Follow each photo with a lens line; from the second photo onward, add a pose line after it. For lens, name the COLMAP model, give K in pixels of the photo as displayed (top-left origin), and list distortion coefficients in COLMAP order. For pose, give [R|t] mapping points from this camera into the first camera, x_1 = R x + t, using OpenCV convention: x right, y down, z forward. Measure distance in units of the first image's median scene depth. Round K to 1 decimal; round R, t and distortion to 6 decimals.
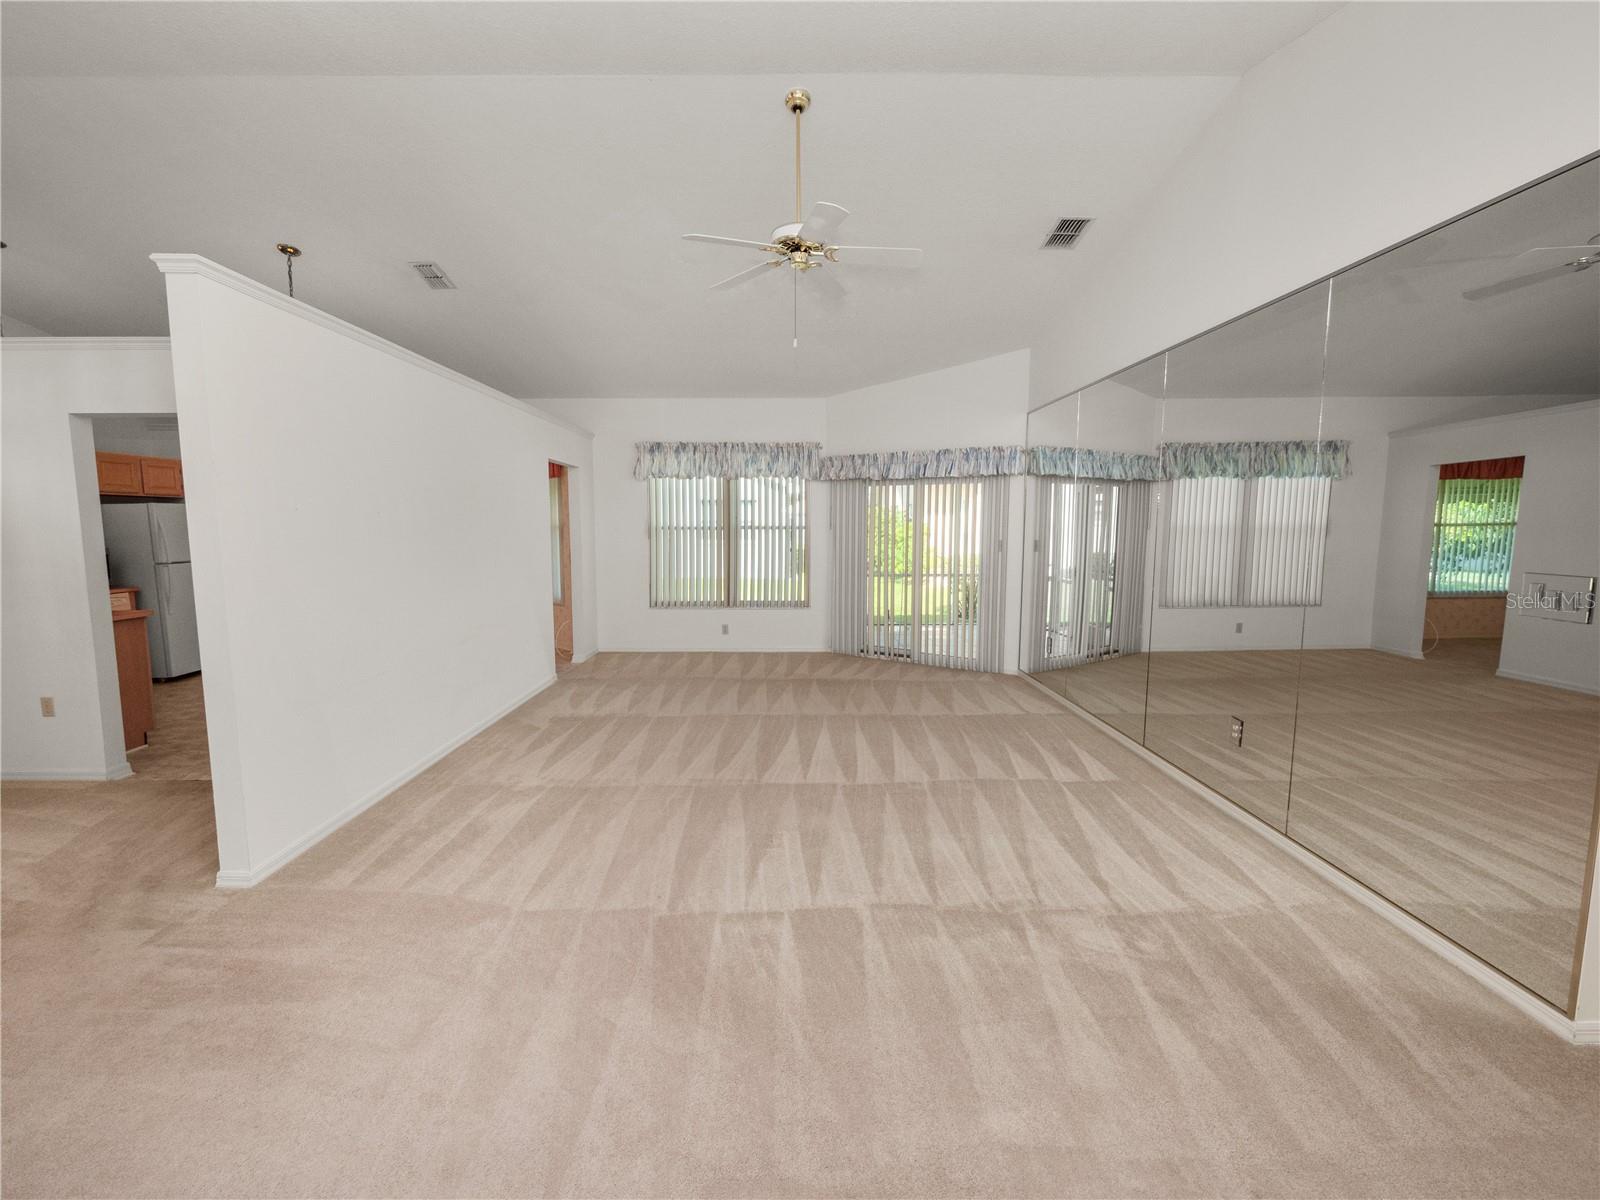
lens RADIAL K [[671.1, 0, 791.2], [0, 671.1, 592.0], [0, 0, 1]] dist [-0.008571, 0.001029]
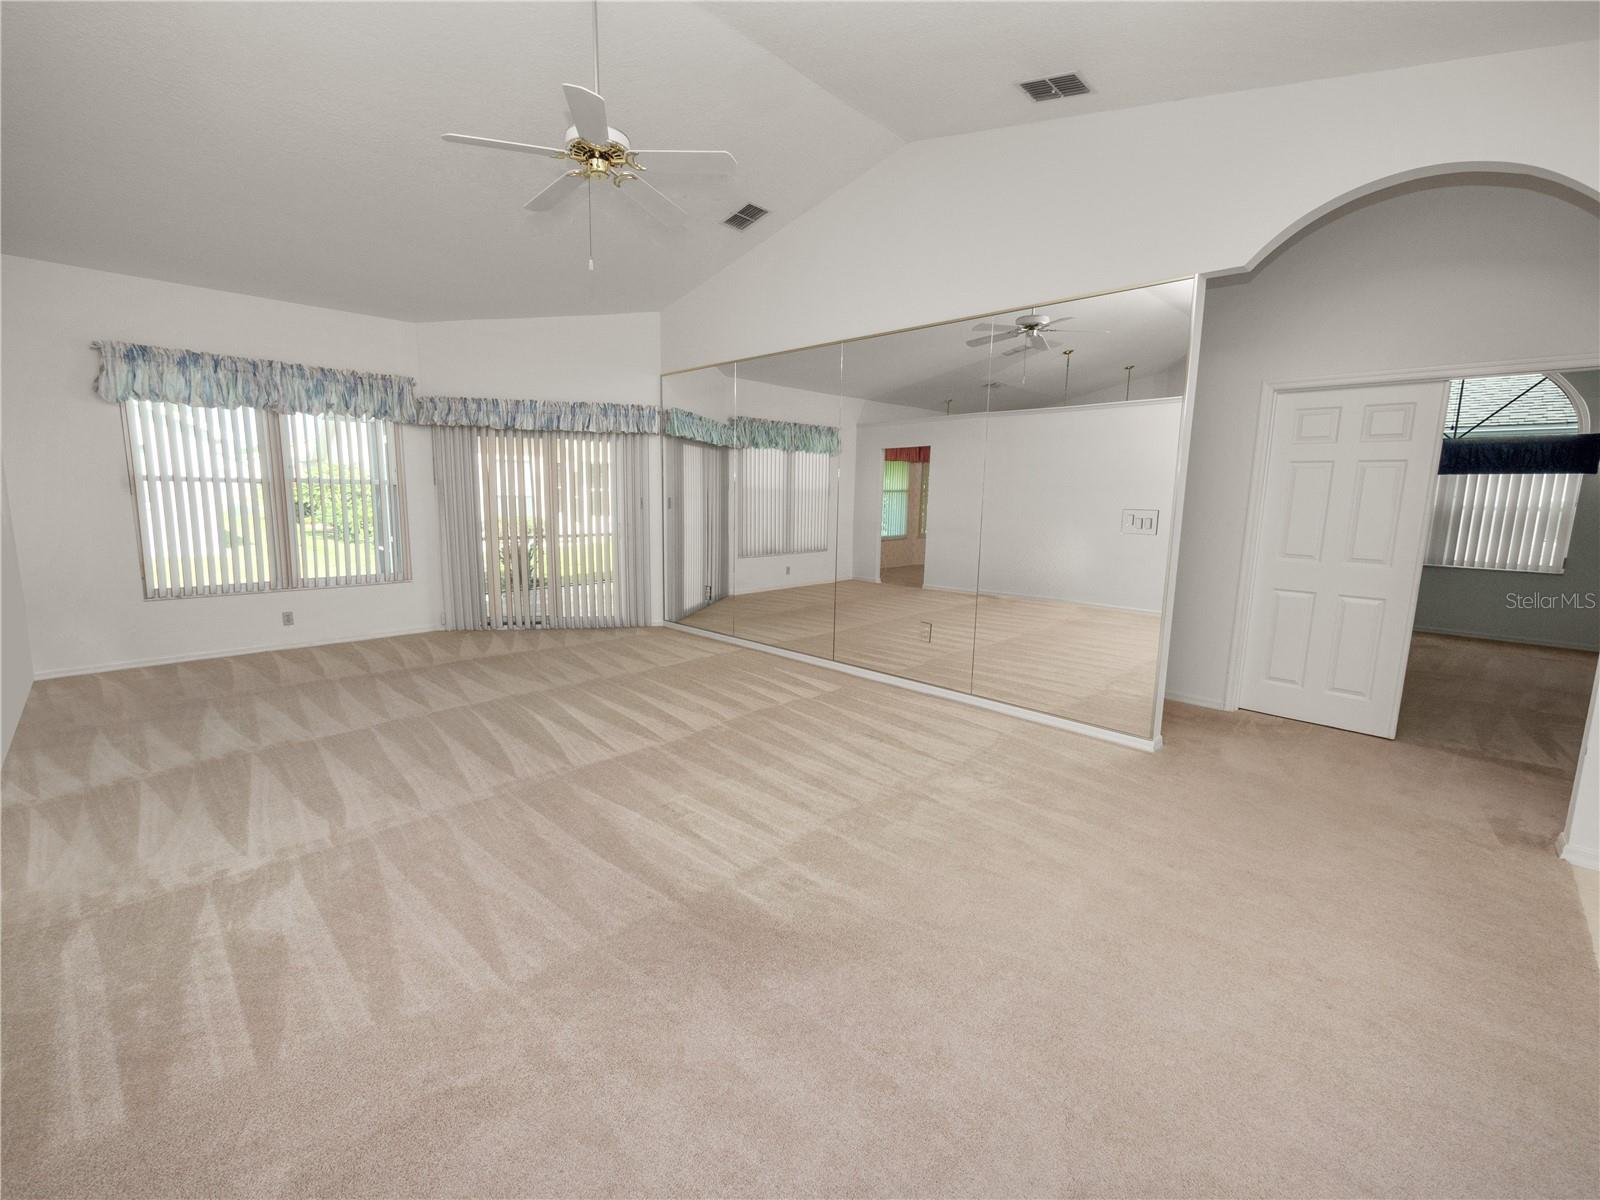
lens RADIAL K [[671.1, 0, 790.0], [0, 671.1, 591.7], [0, 0, 1]] dist [-0.008571, 0.001029]
pose [[0.706714, -0.090557, 0.701680, -0.356700], [0.055921, 0.995822, 0.072196, 0.005632], [-0.705286, -0.011784, 0.708825, 0.147155]]
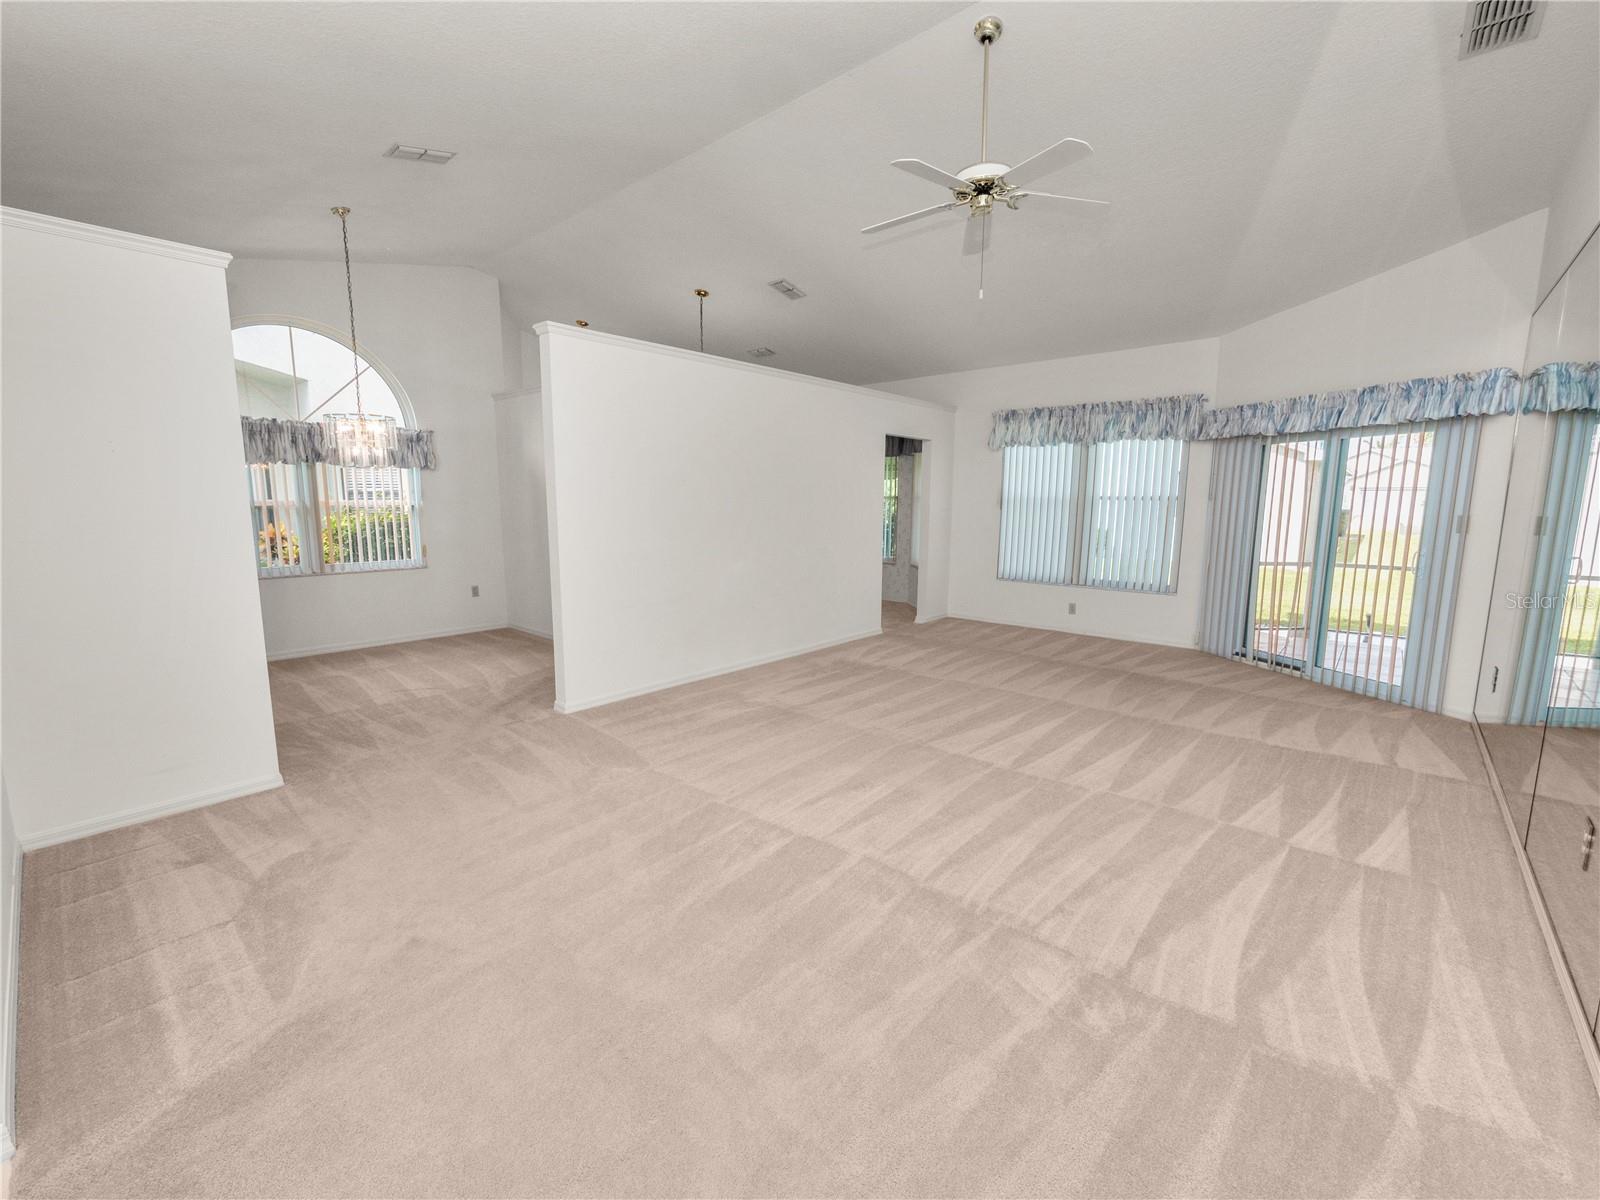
lens RADIAL K [[671.1, 0, 791.6], [0, 671.1, 593.5], [0, 0, 1]] dist [-0.008571, 0.001029]
pose [[0.741594, 0.095034, -0.664083, 0.365587], [-0.071798, 0.995473, 0.062281, 0.007693], [0.666995, 0.001493, 0.745060, 0.090971]]
